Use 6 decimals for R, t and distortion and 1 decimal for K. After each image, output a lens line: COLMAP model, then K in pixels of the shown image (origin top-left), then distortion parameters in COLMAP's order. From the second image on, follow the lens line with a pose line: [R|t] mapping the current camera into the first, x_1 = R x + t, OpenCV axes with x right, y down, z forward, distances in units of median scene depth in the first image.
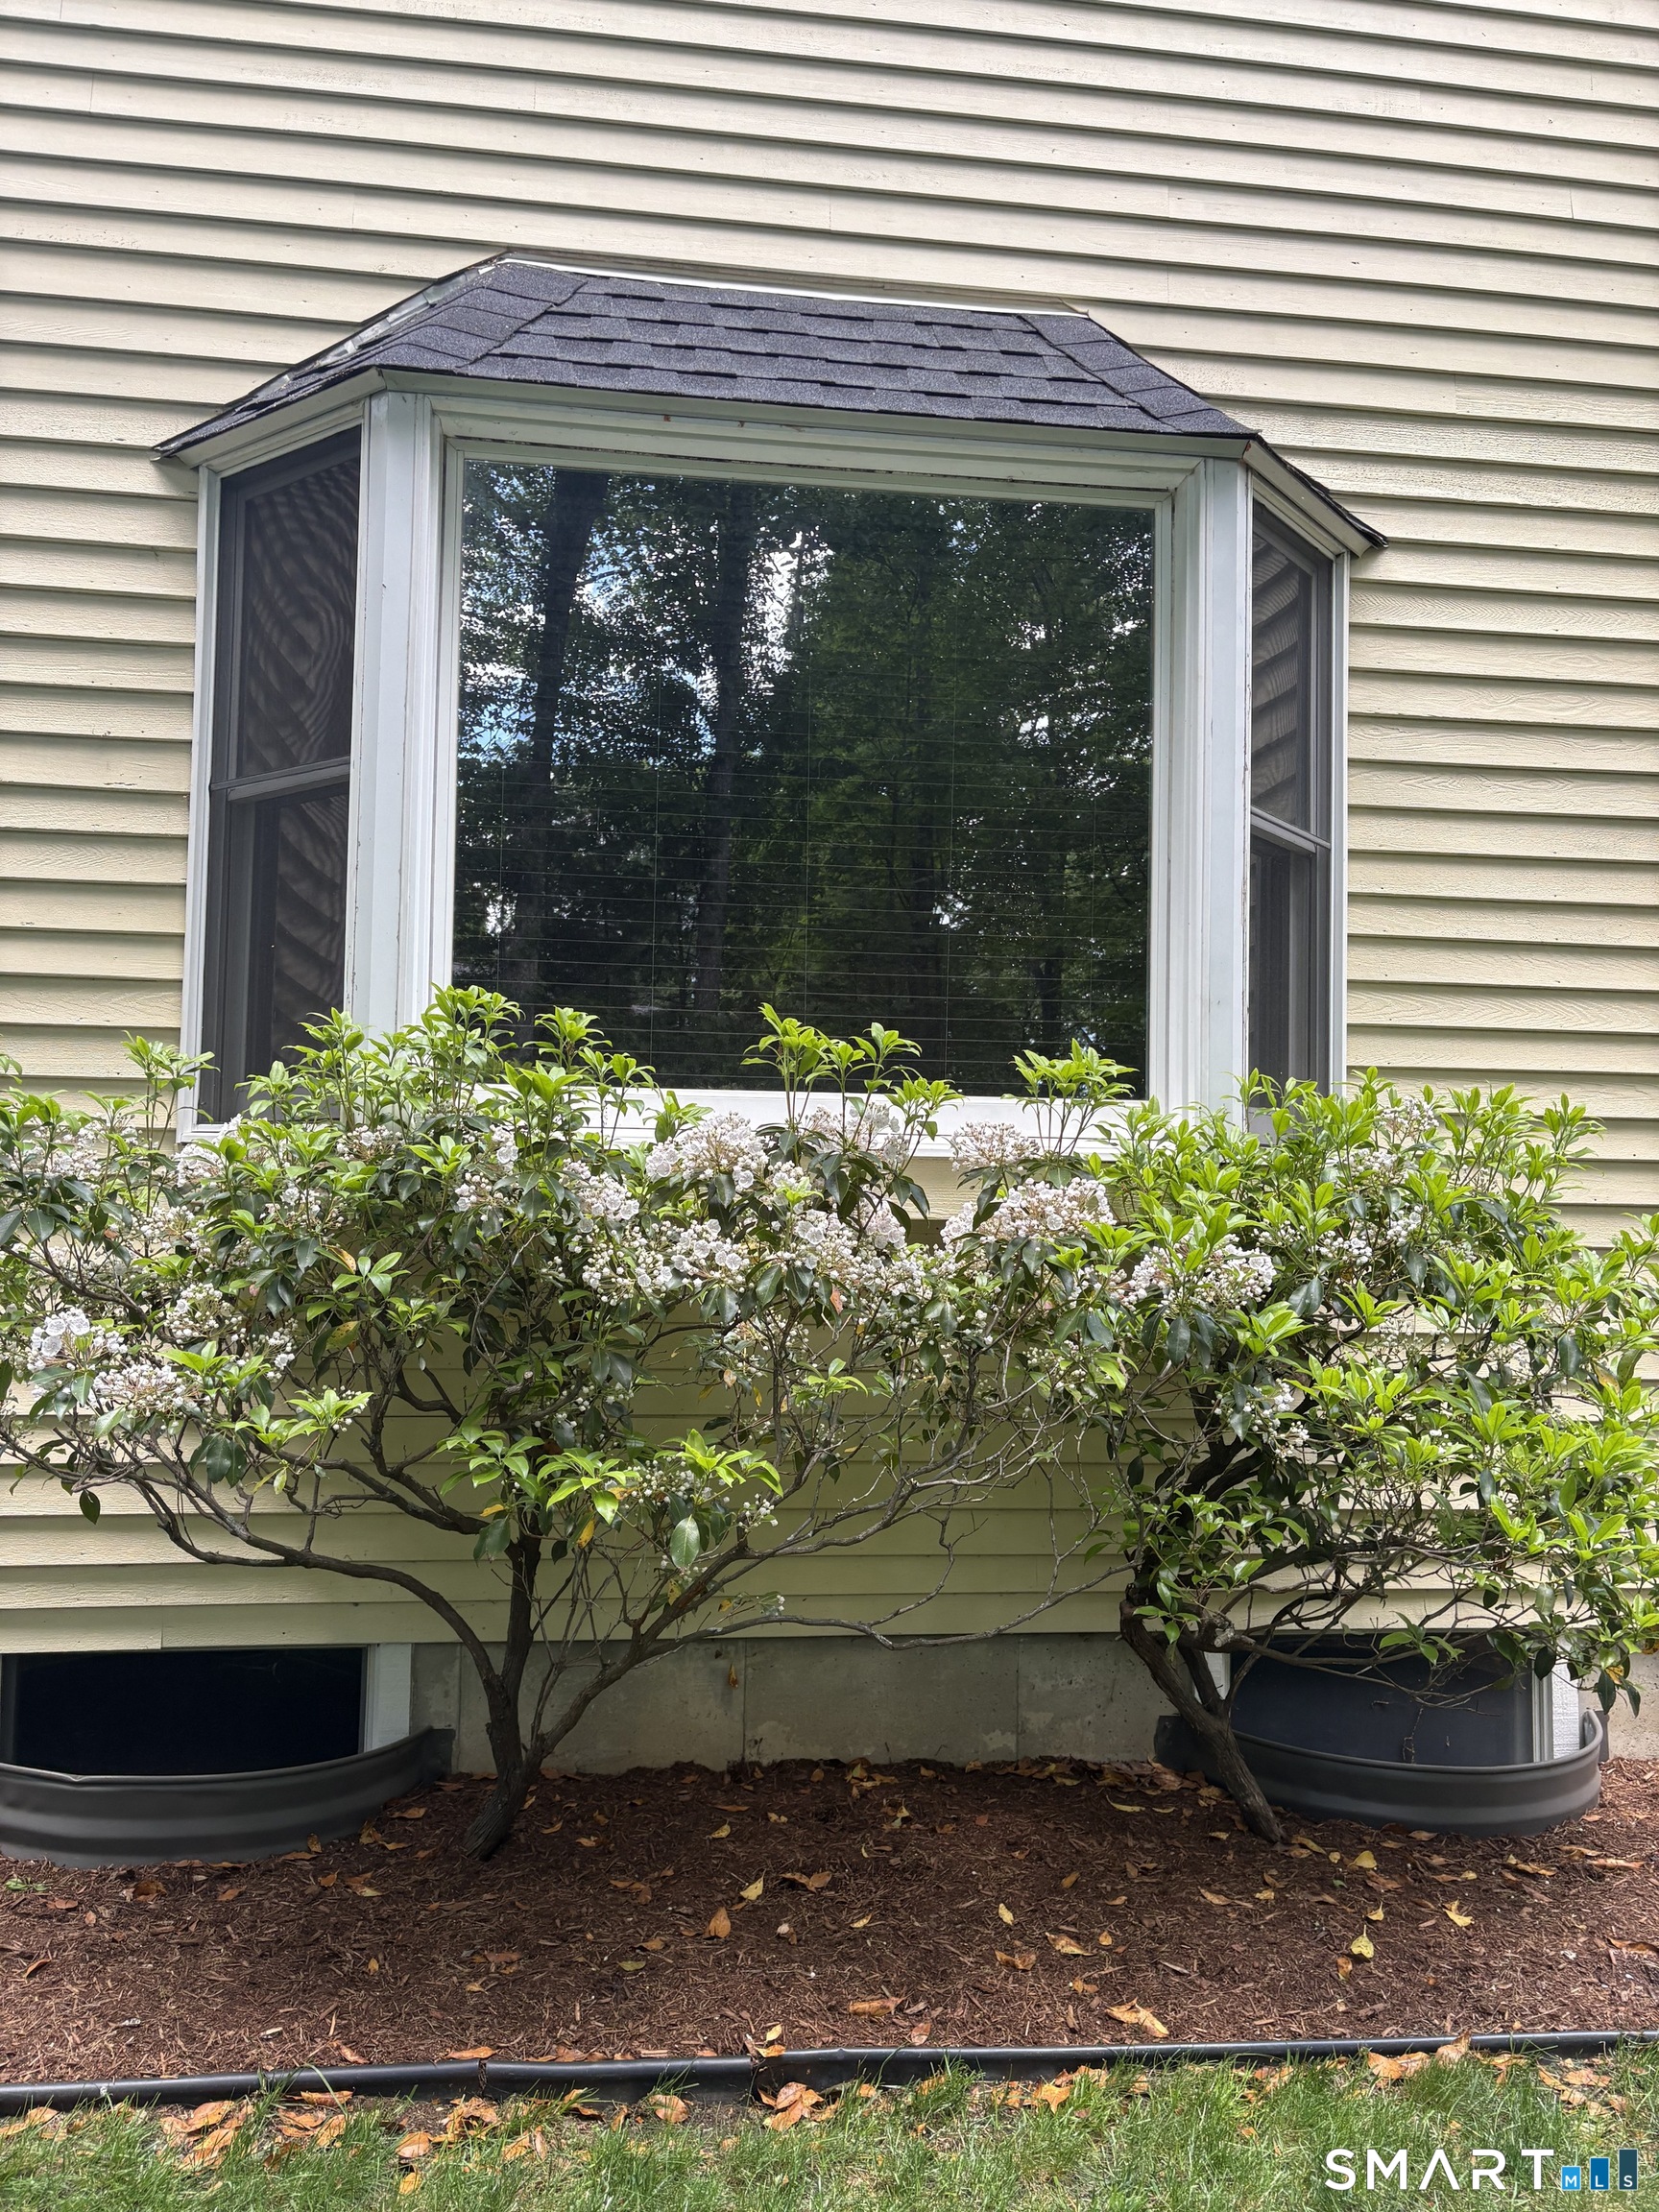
lens RADIAL K [[1646.5, 0, 829.5], [0, 1646.5, 1106.0], [0, 0, 1]] dist [0.060743, -0.056070]
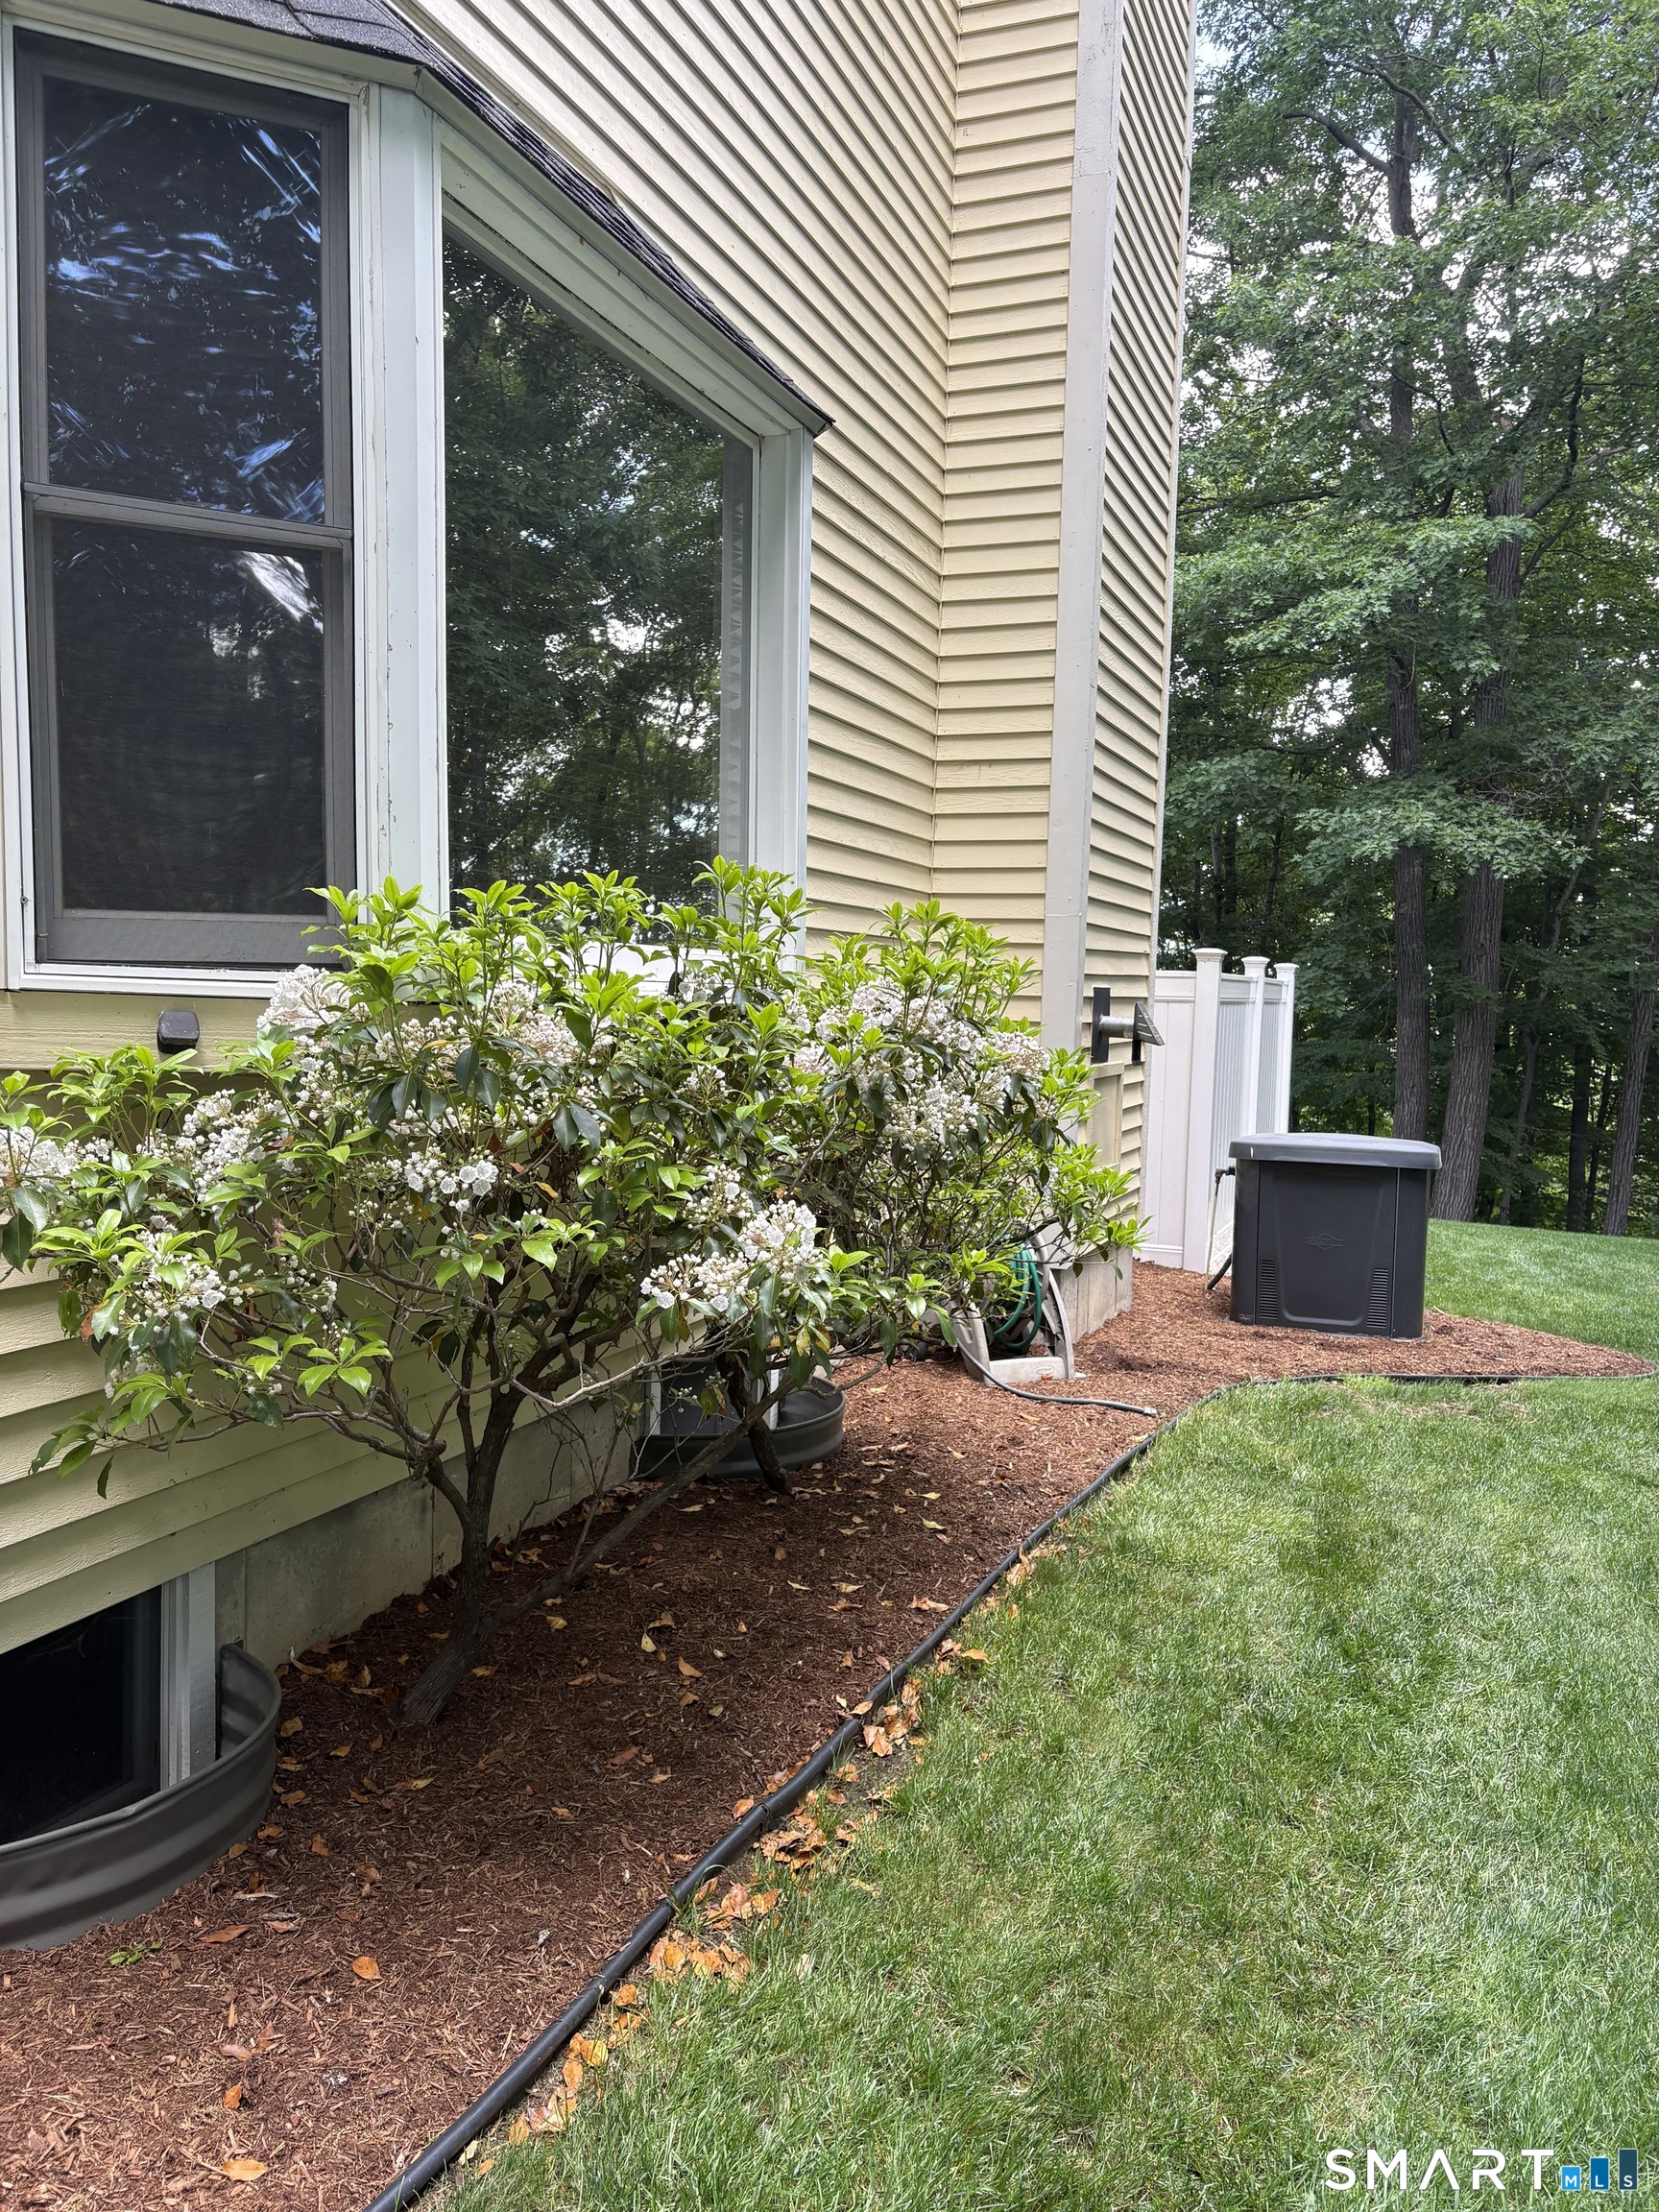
lens RADIAL K [[1644.2, 0, 829.5], [0, 1644.2, 1106.0], [0, 0, 1]] dist [0.033667, -0.060320]
pose [[0.486959, -0.065639, 0.870955, -0.937306], [-0.066171, 0.991534, 0.111723, -0.033272], [-0.870915, -0.112037, 0.478493, 0.378828]]
